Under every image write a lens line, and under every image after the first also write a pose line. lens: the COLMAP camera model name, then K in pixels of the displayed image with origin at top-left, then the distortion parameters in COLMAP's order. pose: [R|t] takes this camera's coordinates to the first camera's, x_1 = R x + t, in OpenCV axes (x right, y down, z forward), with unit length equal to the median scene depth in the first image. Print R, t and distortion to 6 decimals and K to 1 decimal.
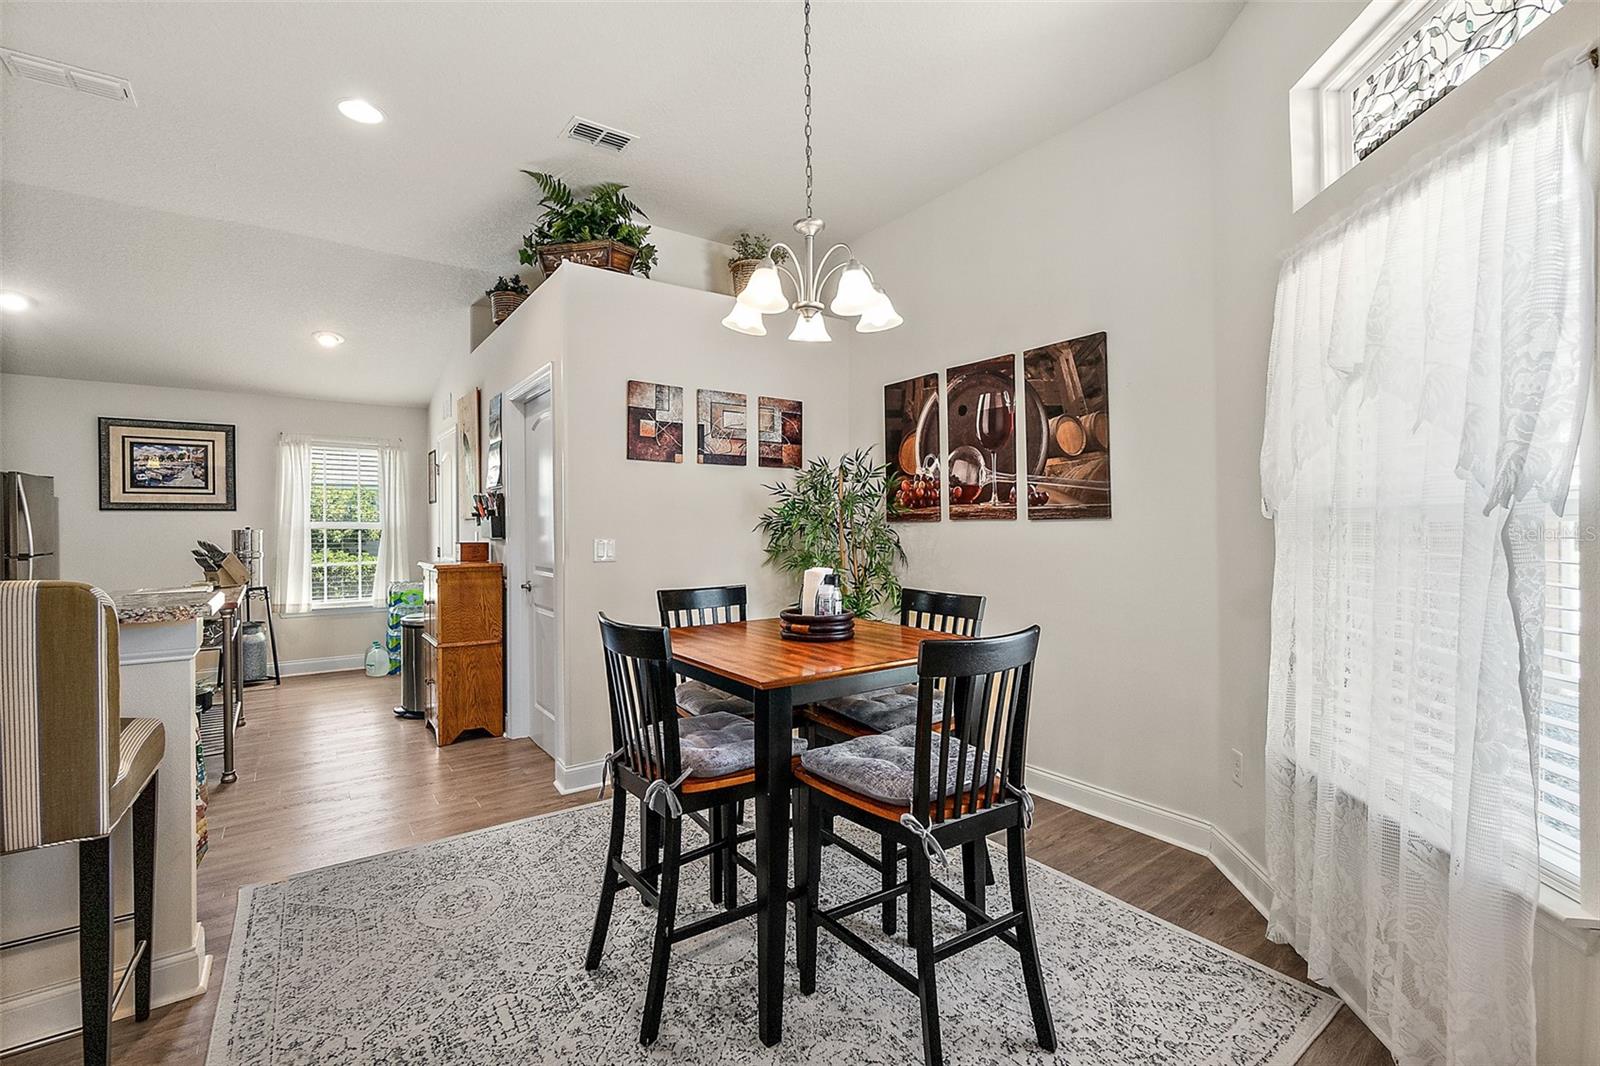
lens RADIAL K [[700.0, 0, 792.8], [0, 700.0, 524.9], [0, 0, 1]] dist [-0.004956, 0.000374]
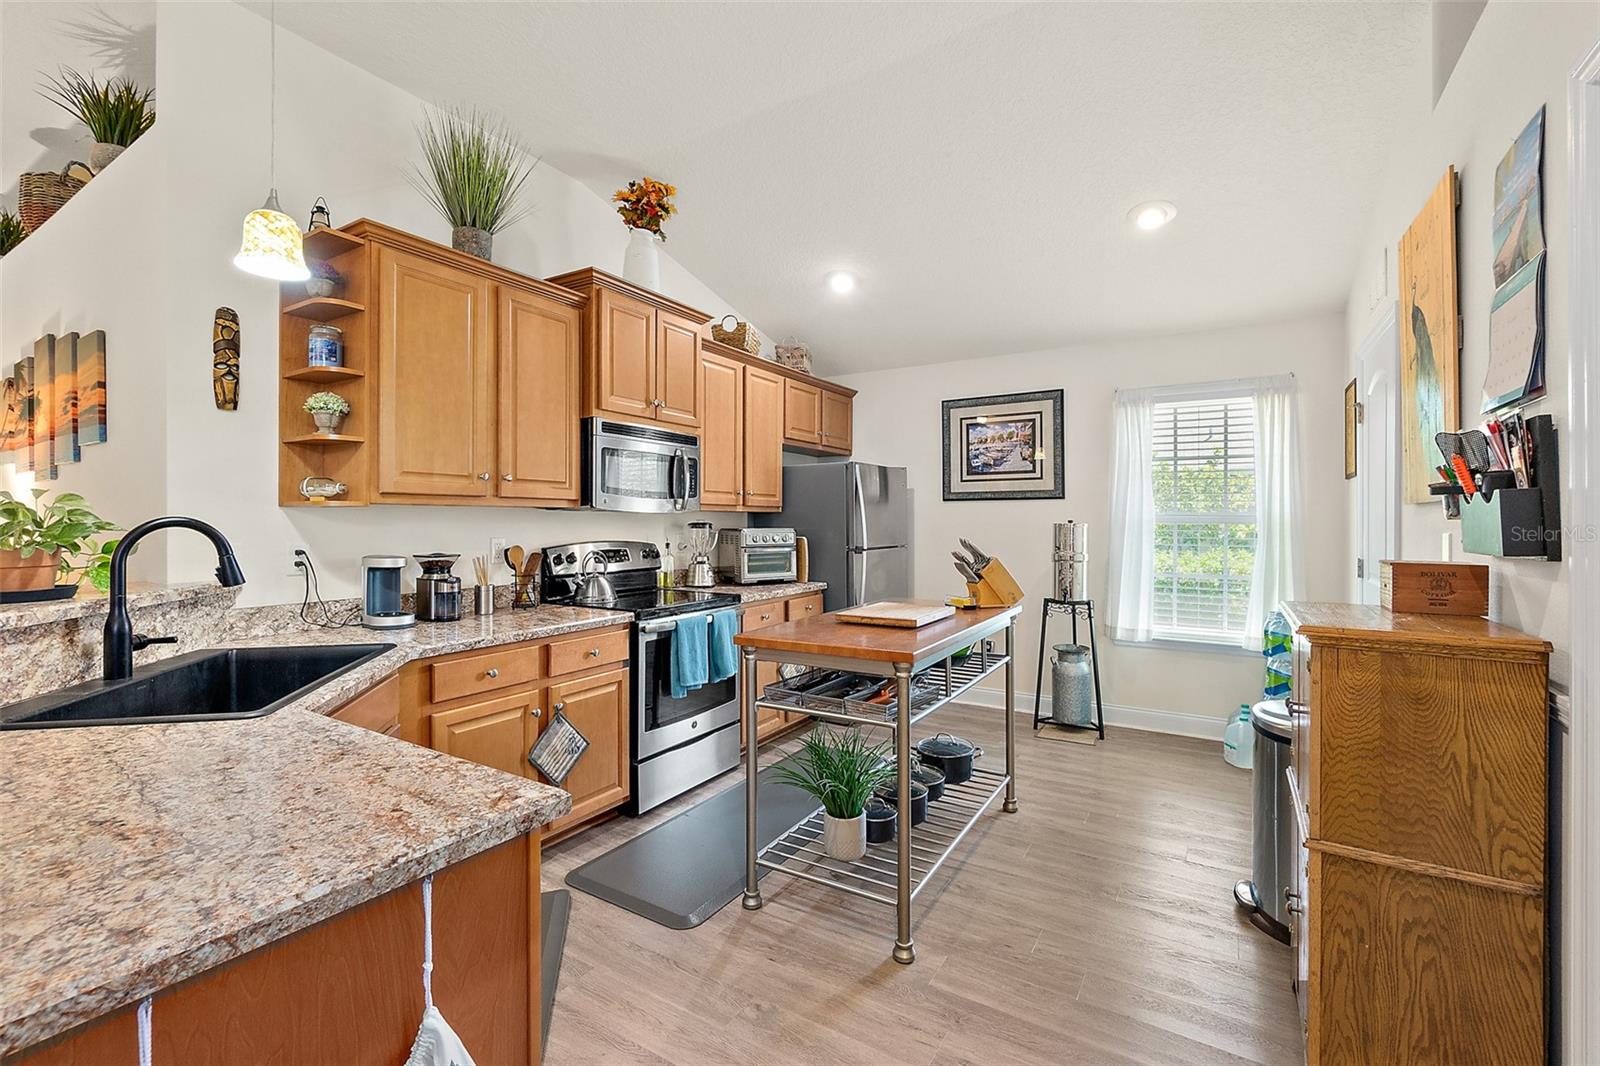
lens RADIAL K [[700.0, 0, 792.8], [0, 700.0, 524.9], [0, 0, 1]] dist [-0.004956, 0.000374]
pose [[0.379088, 0.011312, -0.925291, -0.201448], [-0.001912, 0.999933, 0.011441, 0.000505], [0.925359, -0.002568, 0.379084, 0.450048]]
